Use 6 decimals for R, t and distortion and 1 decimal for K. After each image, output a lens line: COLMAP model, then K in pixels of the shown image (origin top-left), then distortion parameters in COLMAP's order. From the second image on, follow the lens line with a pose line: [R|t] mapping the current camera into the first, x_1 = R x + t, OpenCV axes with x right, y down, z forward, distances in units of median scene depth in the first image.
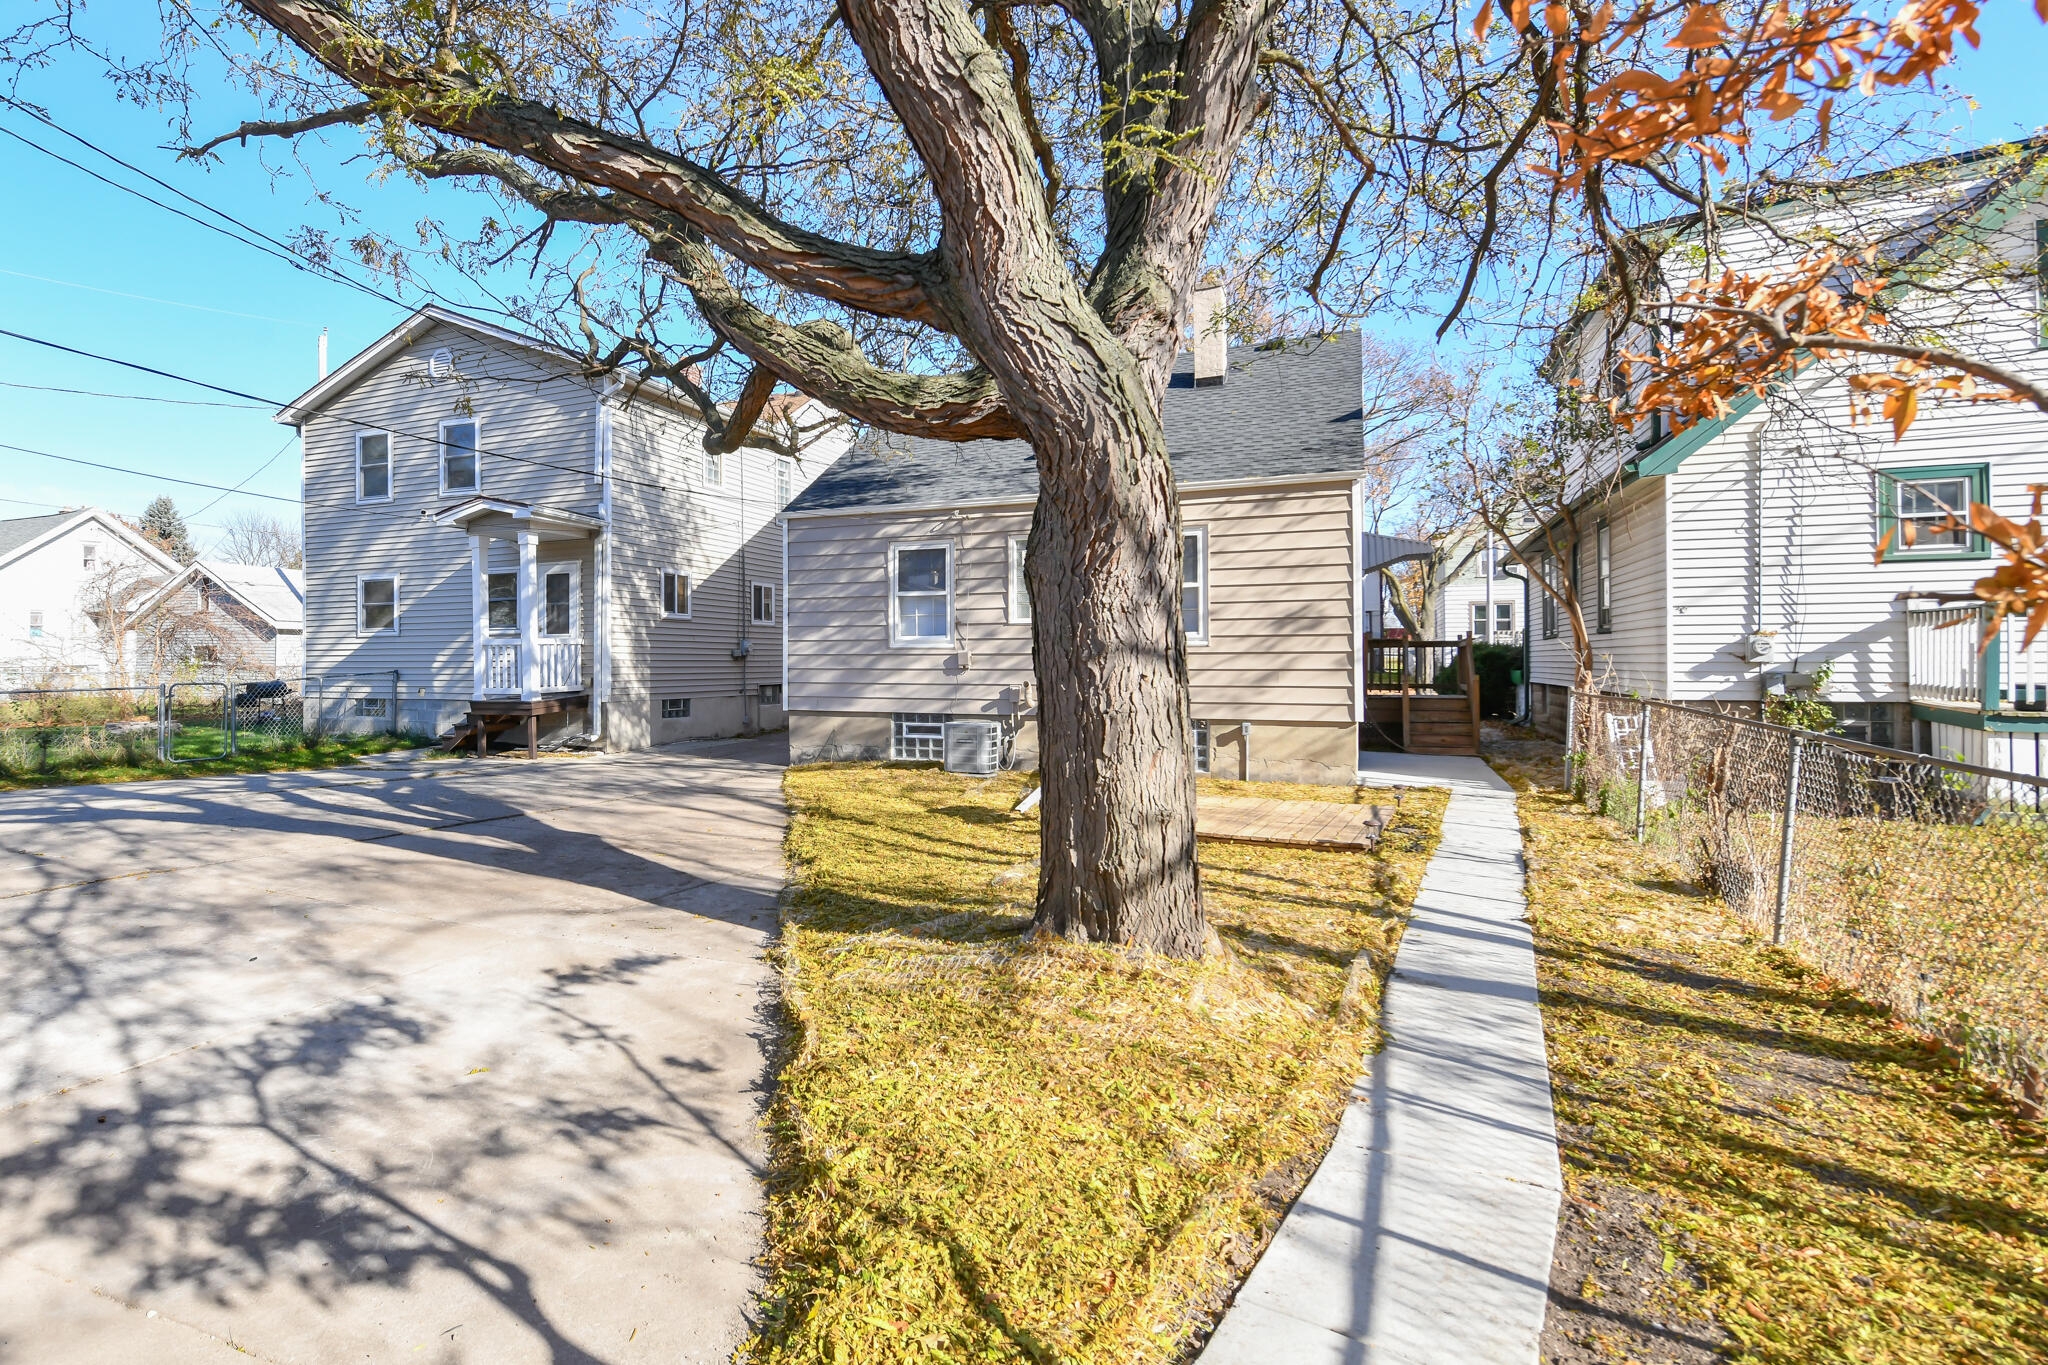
lens RADIAL K [[999.0, 0, 944.7], [0, 999.0, 651.6], [0, 0, 1]] dist [-0.011082, -0.000184]
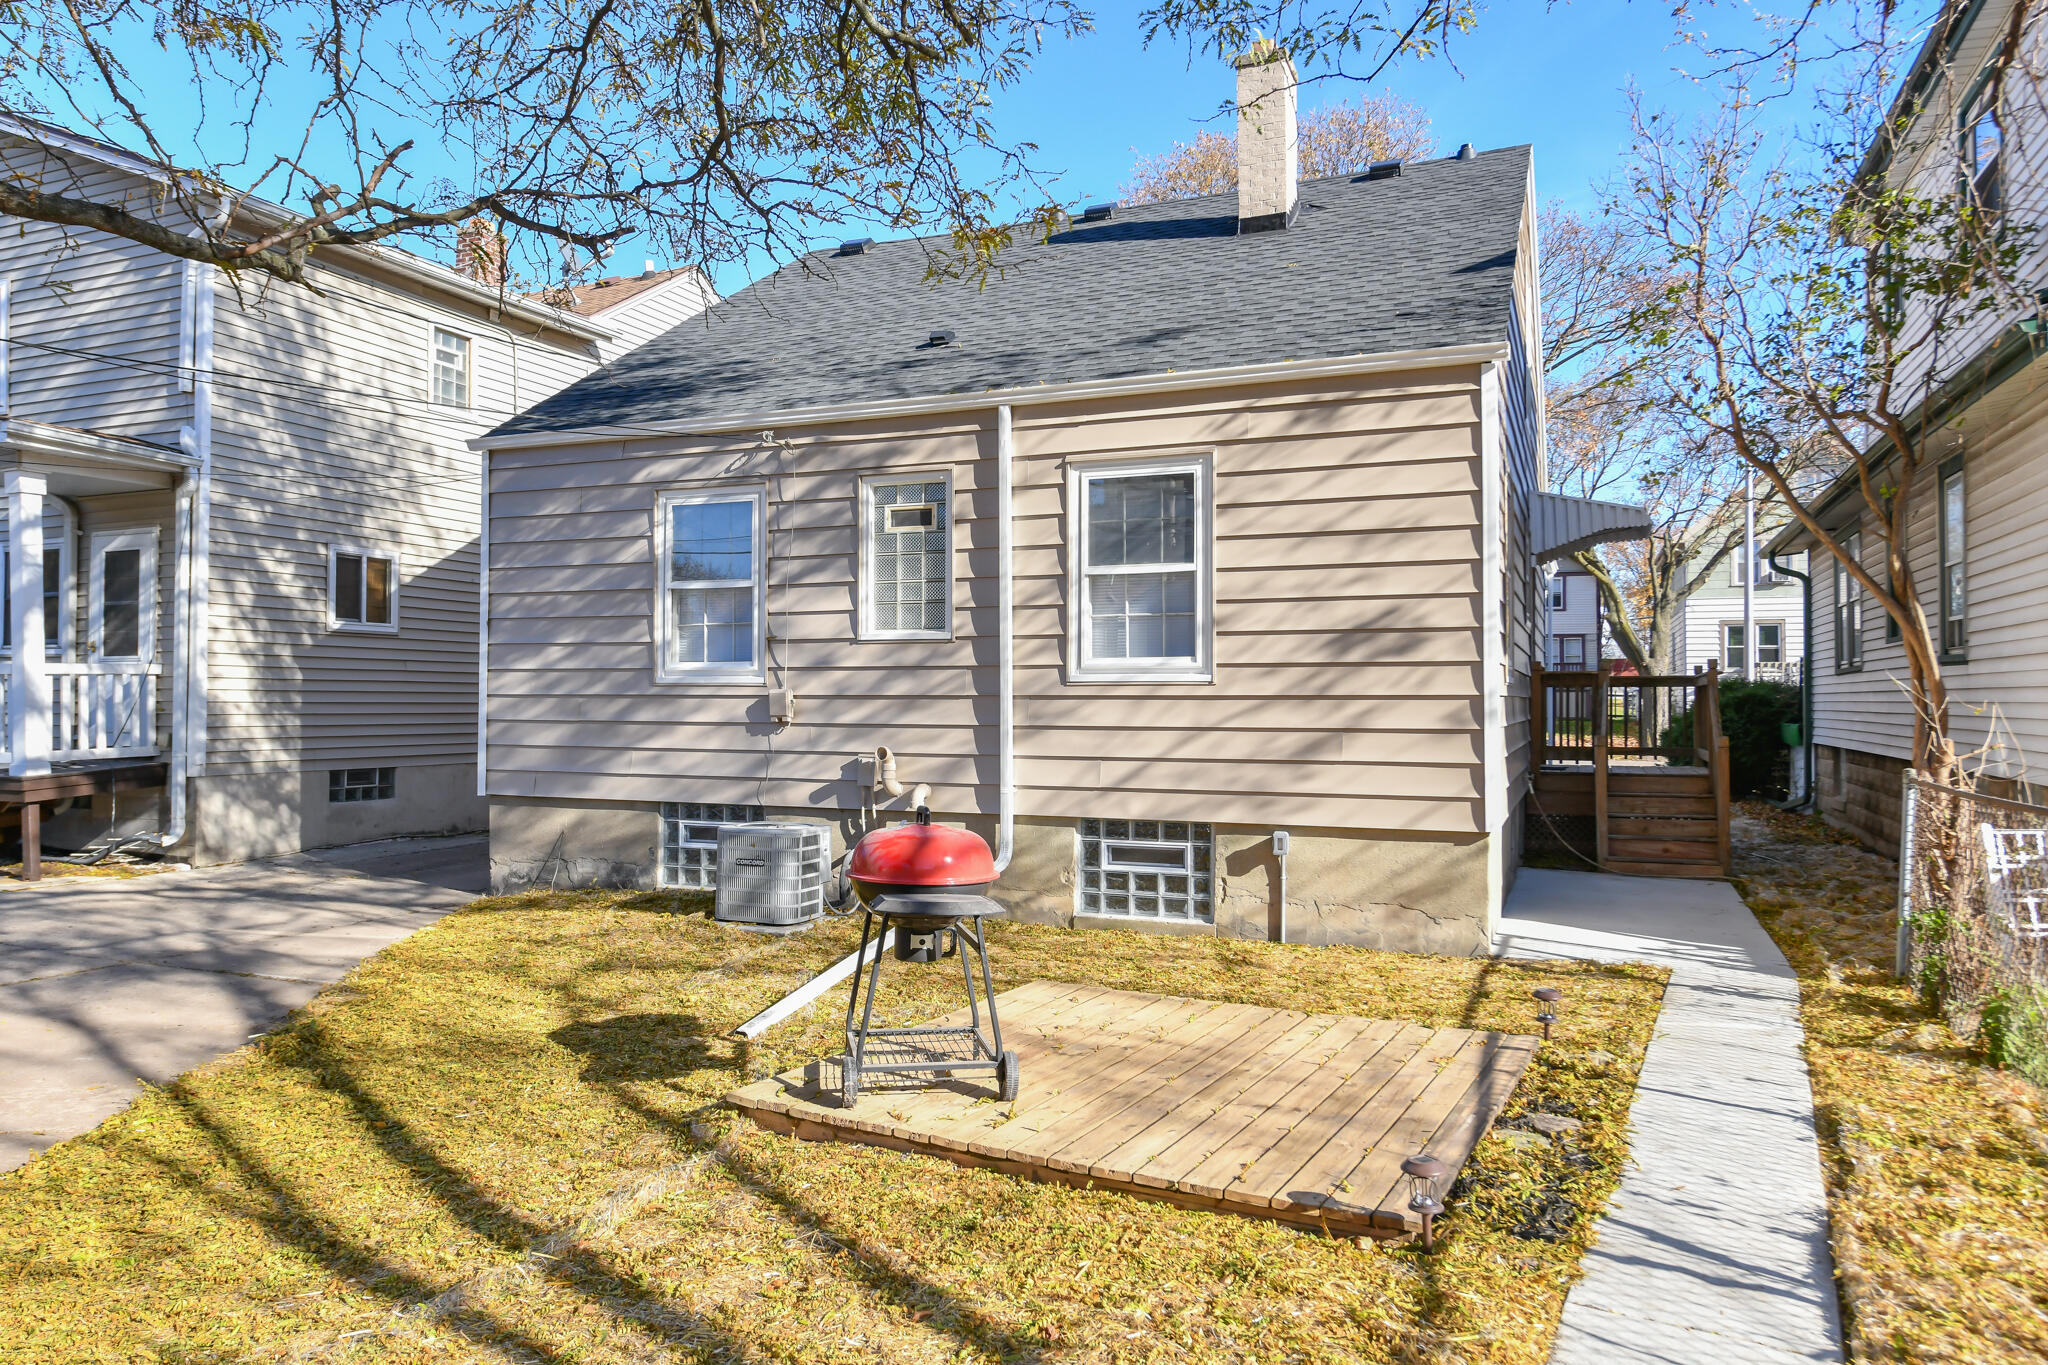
lens RADIAL K [[1362.1, 0, 1024.8], [0, 1362.1, 679.6], [0, 0, 1]] dist [-0.001363, -0.000362]
pose [[0.999920, 0.004989, 0.011618, 0.138388], [-0.004919, 0.999970, -0.006021, -0.002594], [-0.011648, 0.005963, 0.999914, 0.250392]]
